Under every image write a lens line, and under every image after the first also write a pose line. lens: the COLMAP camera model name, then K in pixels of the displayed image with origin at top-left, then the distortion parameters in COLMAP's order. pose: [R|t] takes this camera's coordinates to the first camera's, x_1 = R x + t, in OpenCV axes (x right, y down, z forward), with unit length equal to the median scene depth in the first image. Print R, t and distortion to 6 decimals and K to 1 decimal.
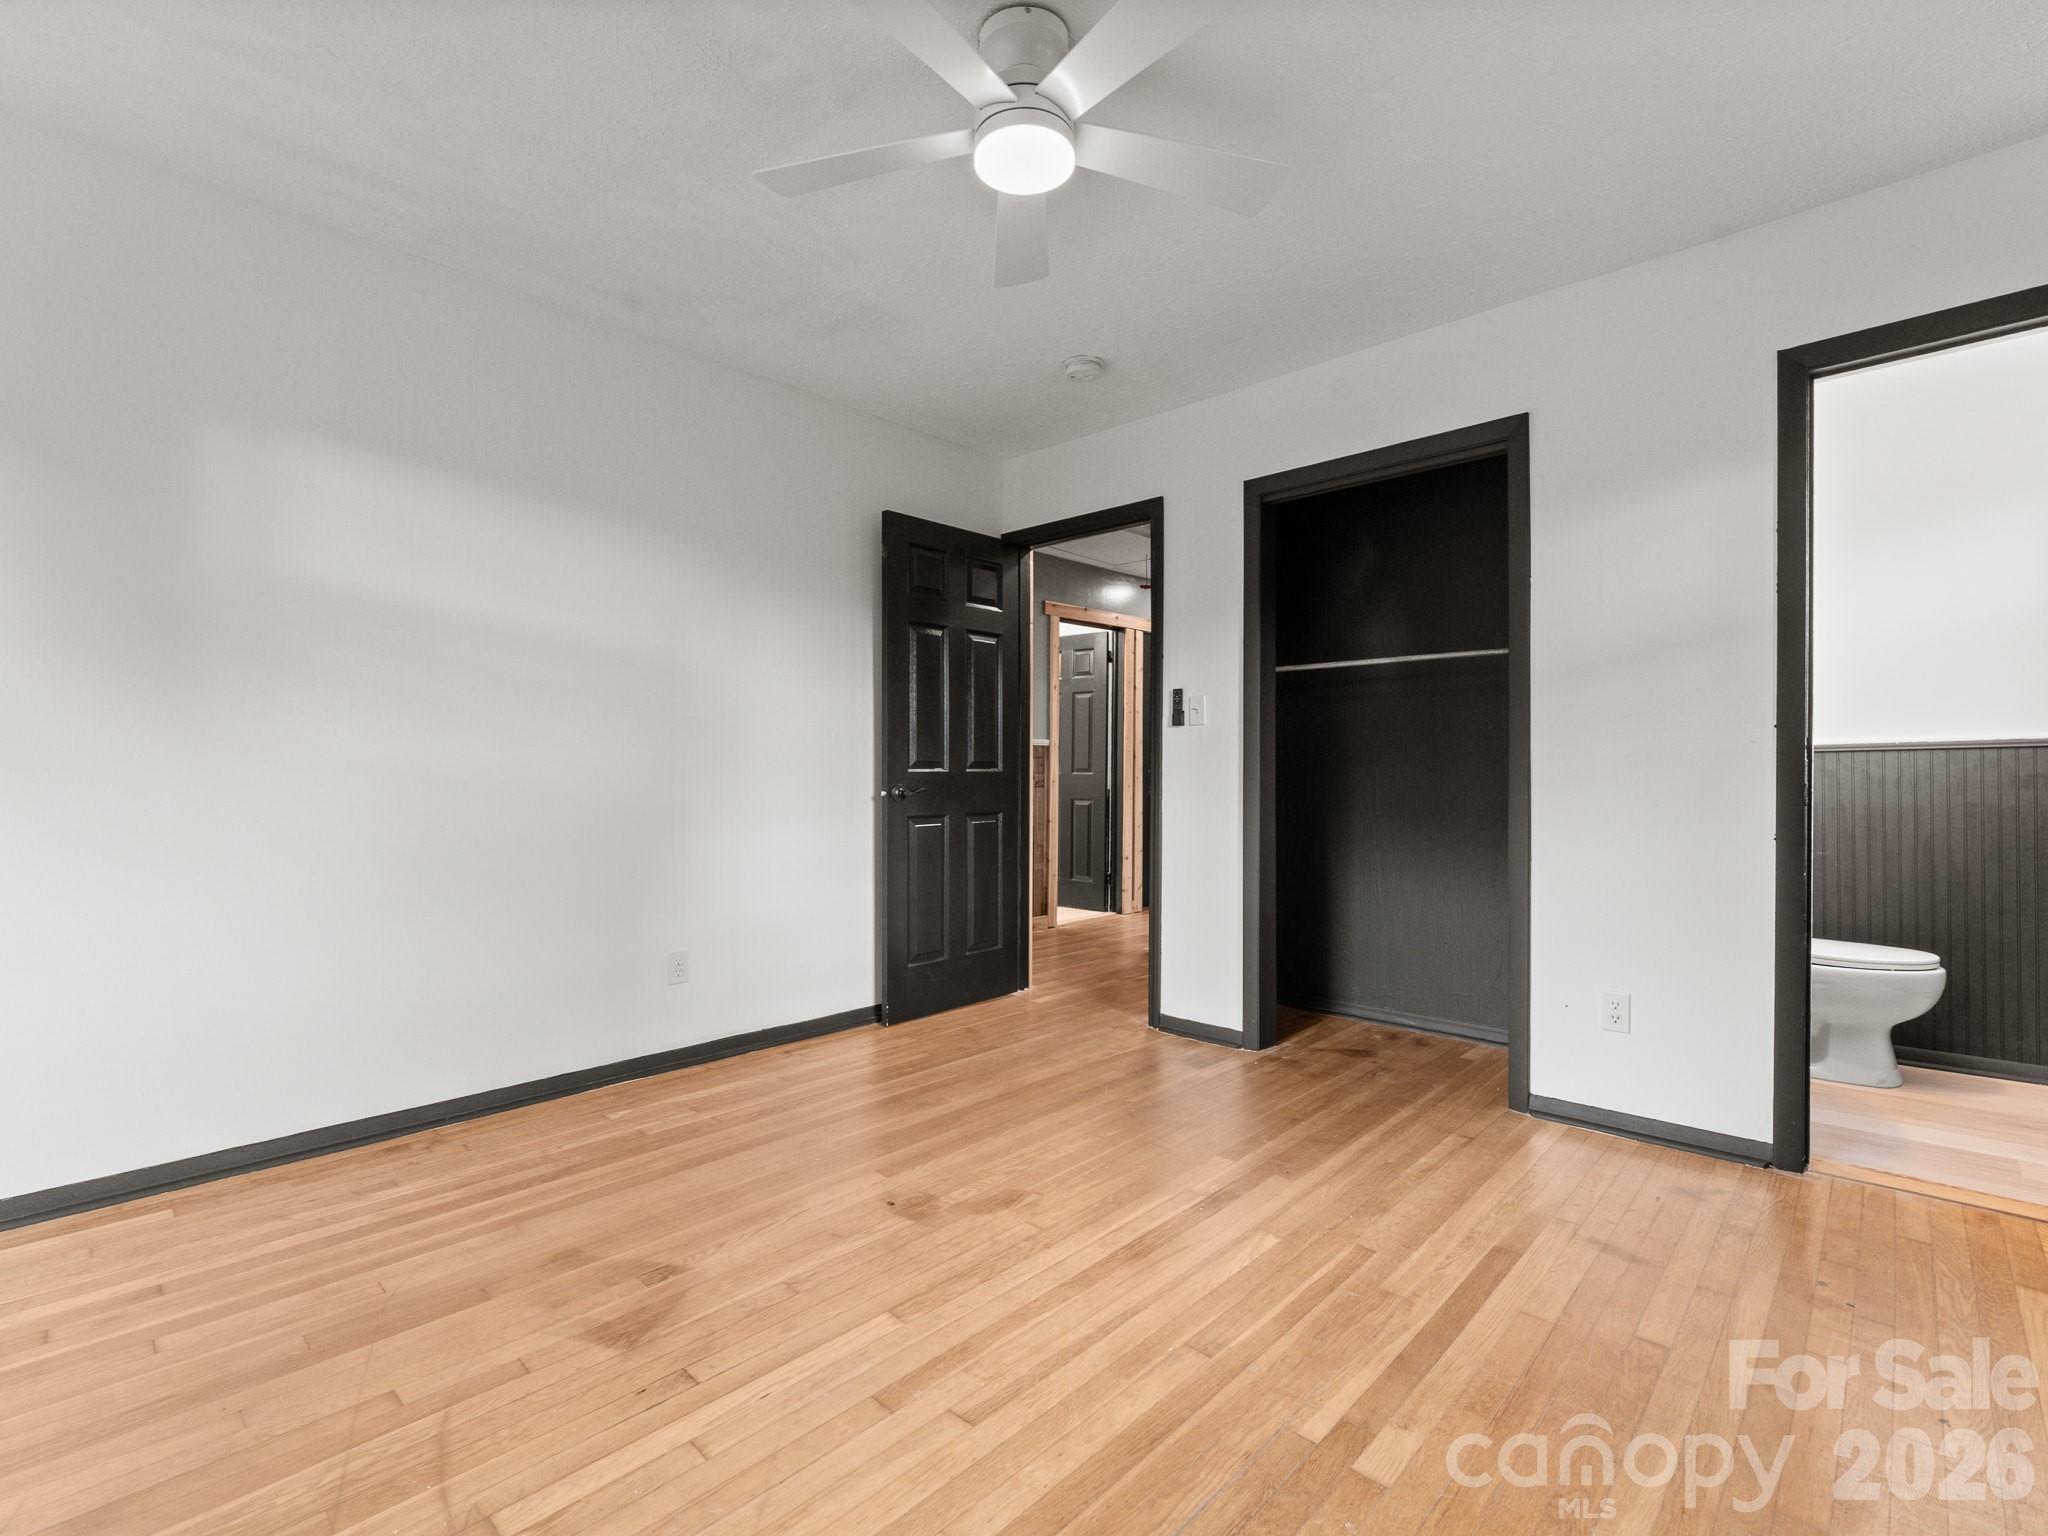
lens RADIAL K [[941.3, 0, 1025.4], [0, 941.3, 768.1], [0, 0, 1]] dist [-0.001810, -0.001642]
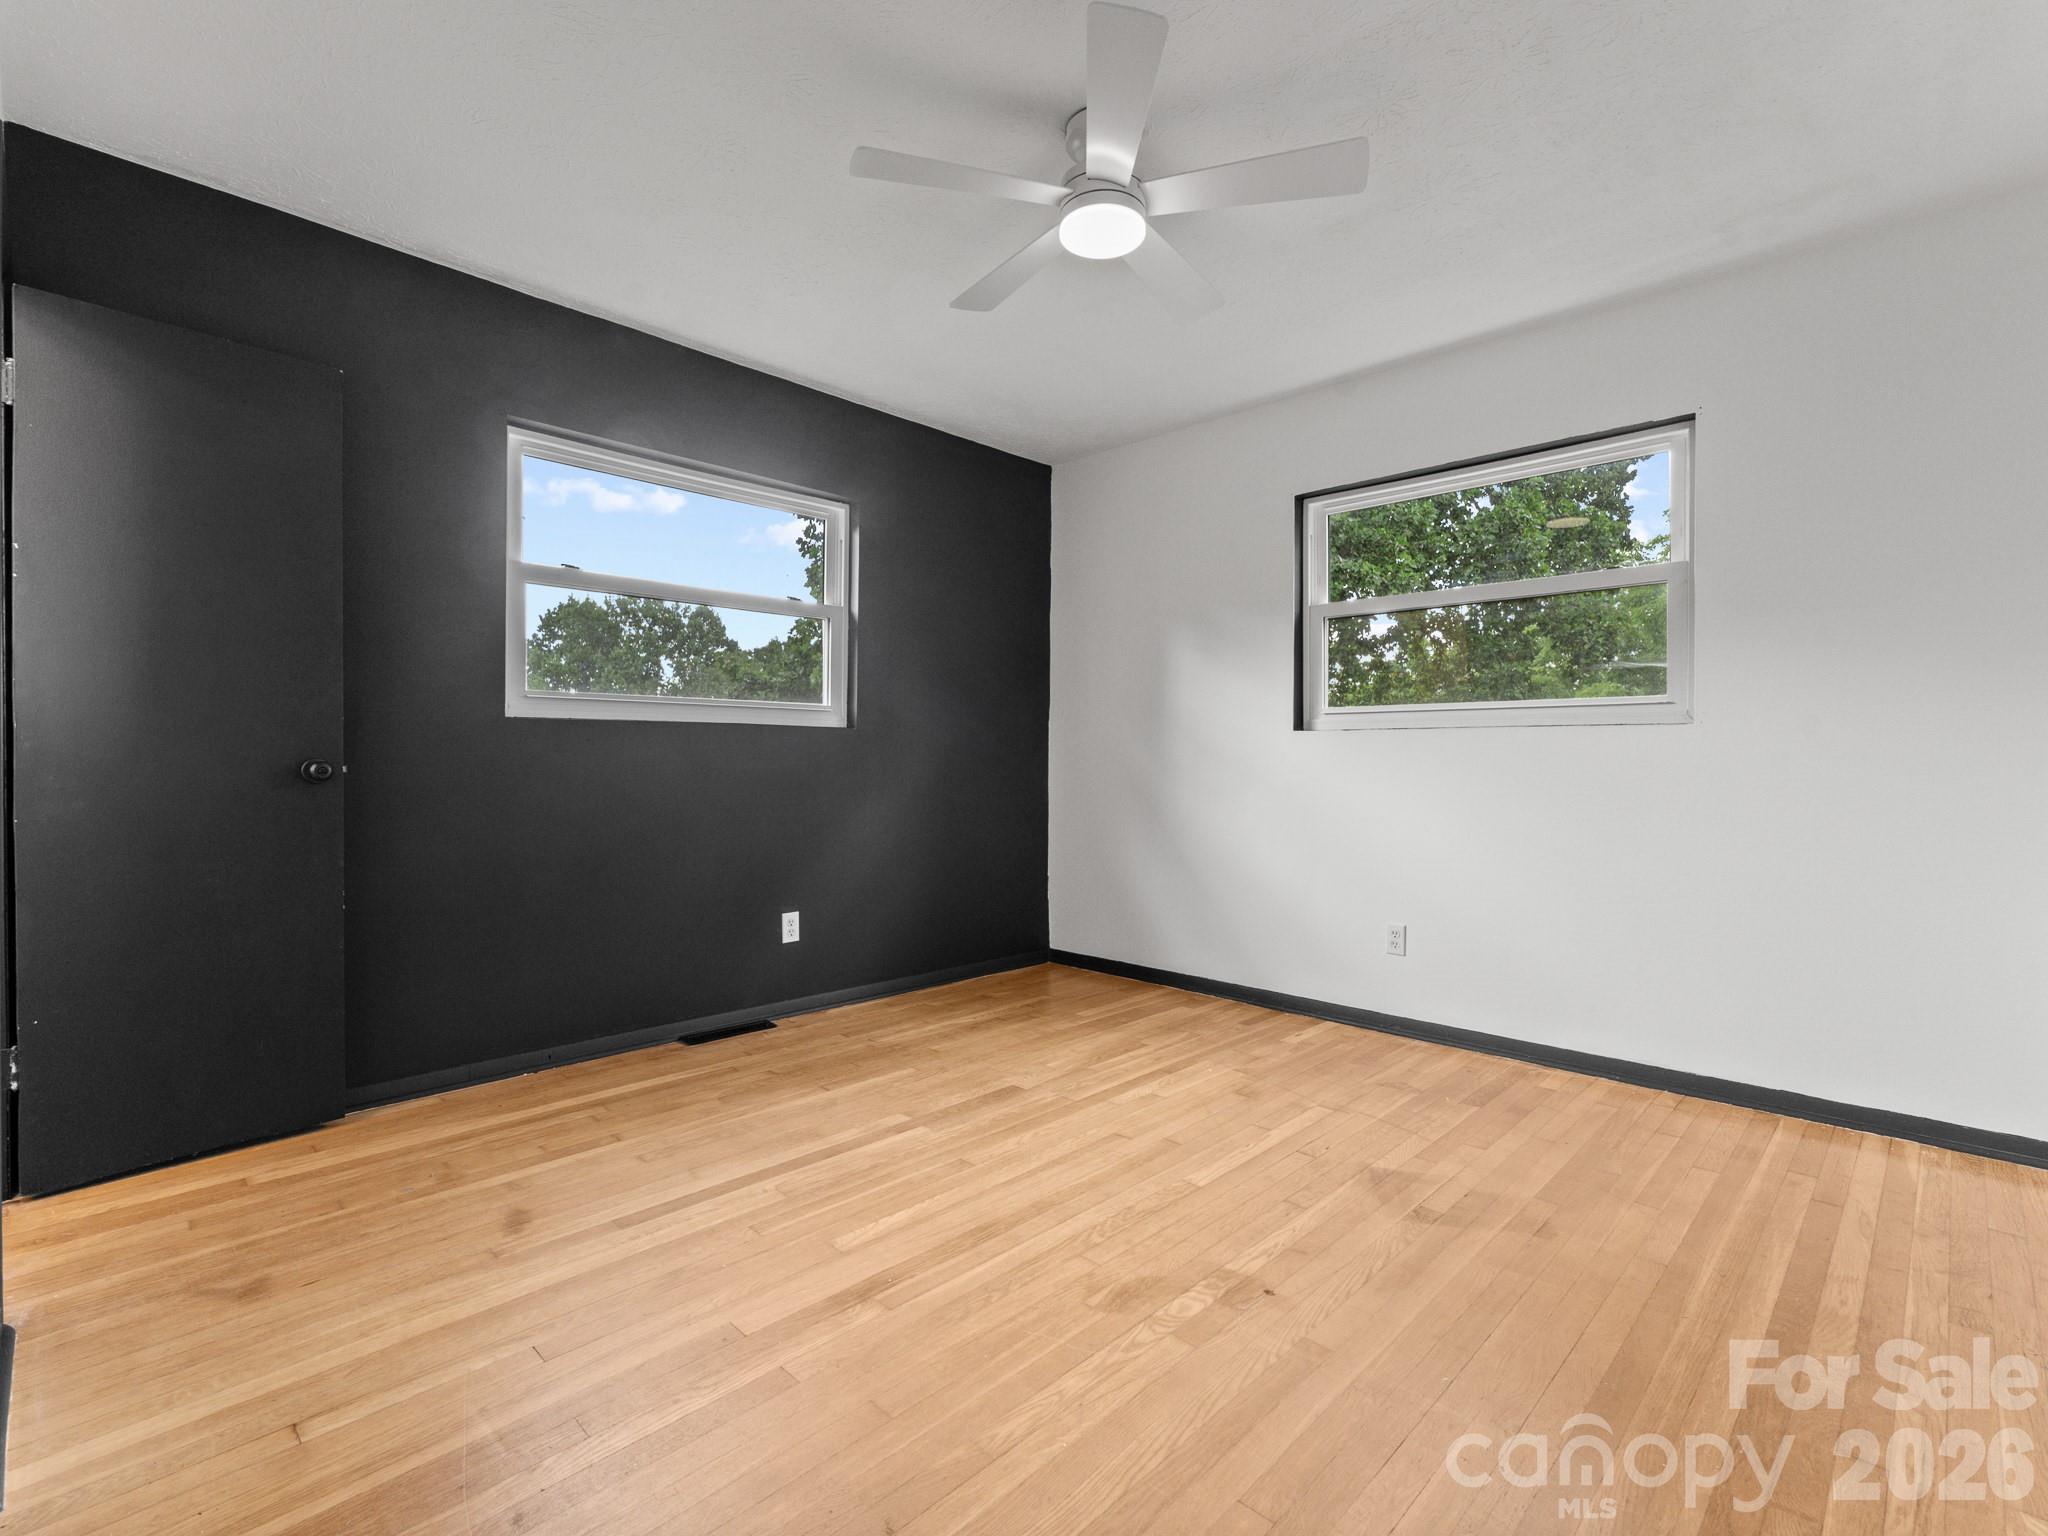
lens RADIAL K [[941.3, 0, 1022.4], [0, 941.3, 764.2], [0, 0, 1]] dist [-0.001810, -0.001642]
pose [[-0.999741, -0.008433, 0.021128, 0.047024], [-0.008391, 0.999963, 0.002083, 0.008859], [-0.021144, 0.001905, -0.999775, 1.528587]]
